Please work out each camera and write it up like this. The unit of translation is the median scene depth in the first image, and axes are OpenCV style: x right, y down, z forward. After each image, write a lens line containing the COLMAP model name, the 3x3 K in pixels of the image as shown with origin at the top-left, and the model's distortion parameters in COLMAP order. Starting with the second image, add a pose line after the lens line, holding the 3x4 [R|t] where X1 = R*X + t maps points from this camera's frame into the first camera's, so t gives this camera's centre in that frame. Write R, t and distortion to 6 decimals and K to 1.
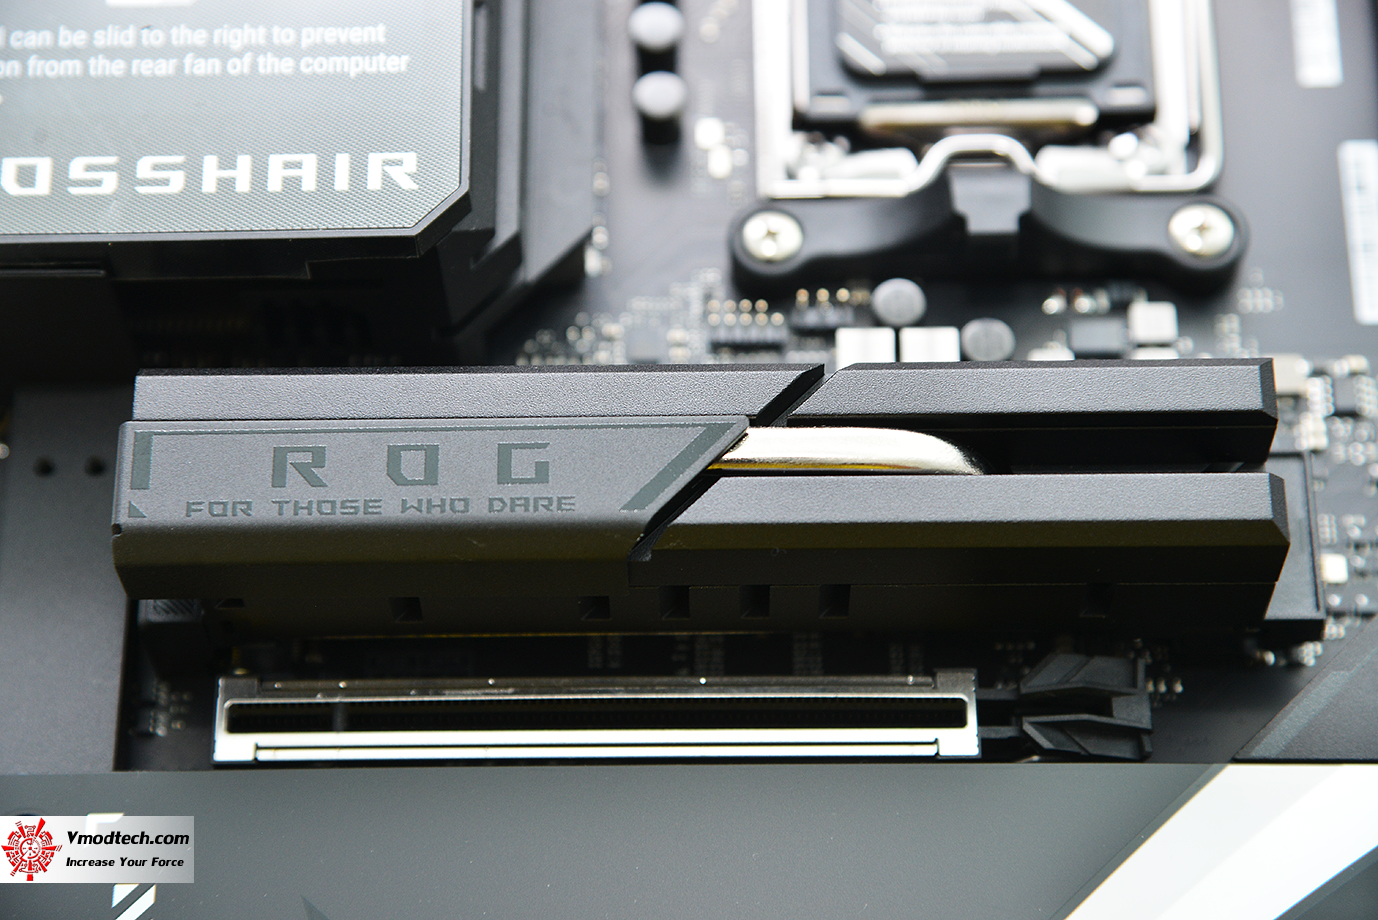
lens RADIAL K [[3216.1, 0, 684.9], [0, 3216.1, 455.1], [0, 0, 1]] dist [0.306905, 0.000000]
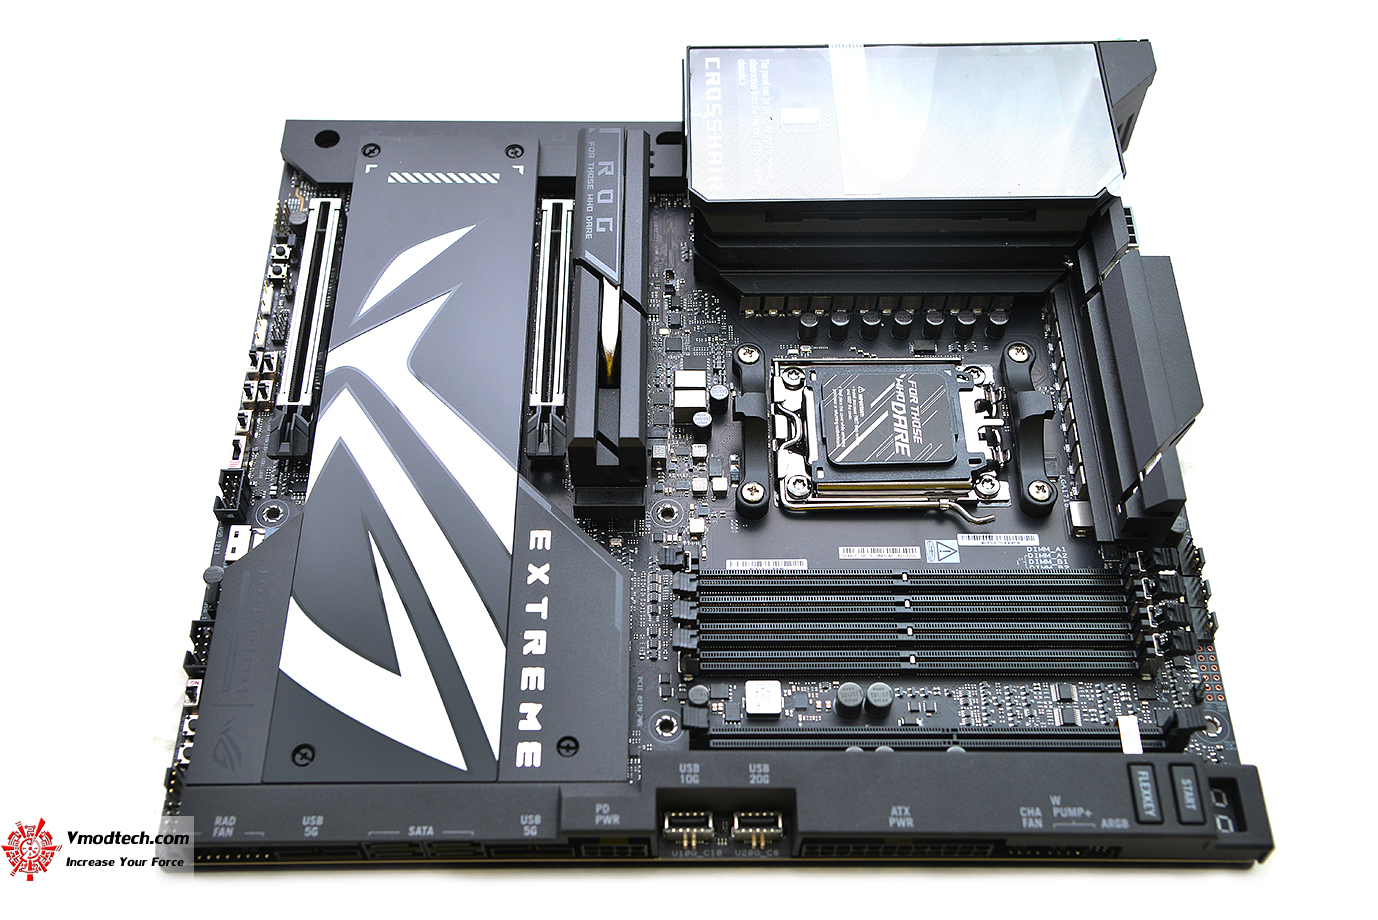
lens RADIAL K [[1569.2, 0, 690.0], [0, 1569.2, 452.3], [0, 0, 1]] dist [0.061413, 0.000000]
pose [[0.003742, 0.846953, -0.531655, 0.844456], [-0.898730, 0.235975, 0.369594, -0.521512], [0.438486, 0.476432, 0.762065, 0.043610]]
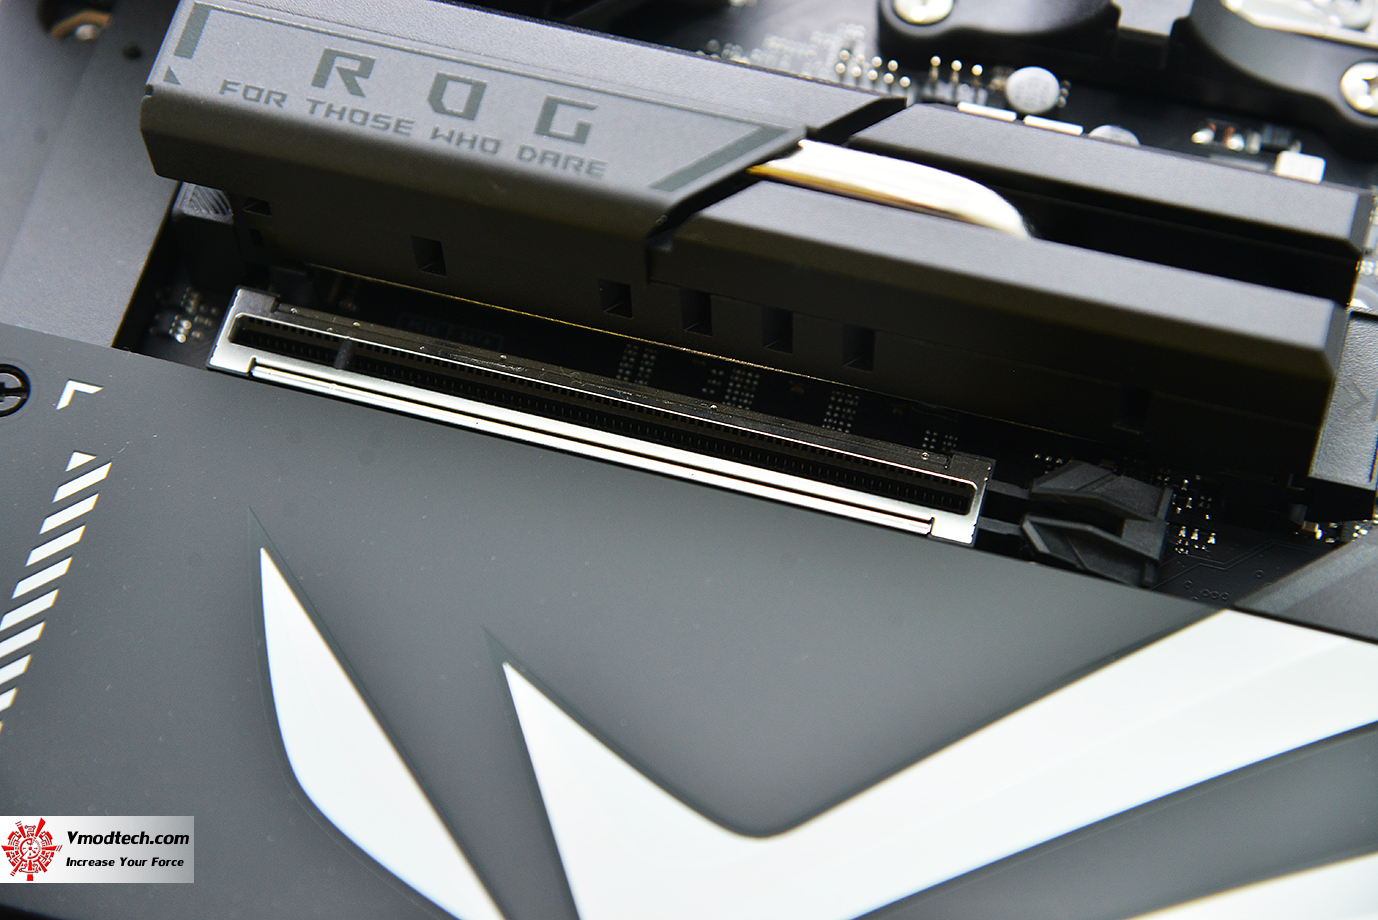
lens RADIAL K [[3216.1, 0, 683.5], [0, 3216.1, 470.5], [0, 0, 1]] dist [0.306905, 0.000000]
pose [[0.962244, 0.234162, -0.138759, 0.134989], [-0.236430, 0.971649, 0.000145, 0.091187], [0.134859, 0.032667, 0.990326, 0.054139]]
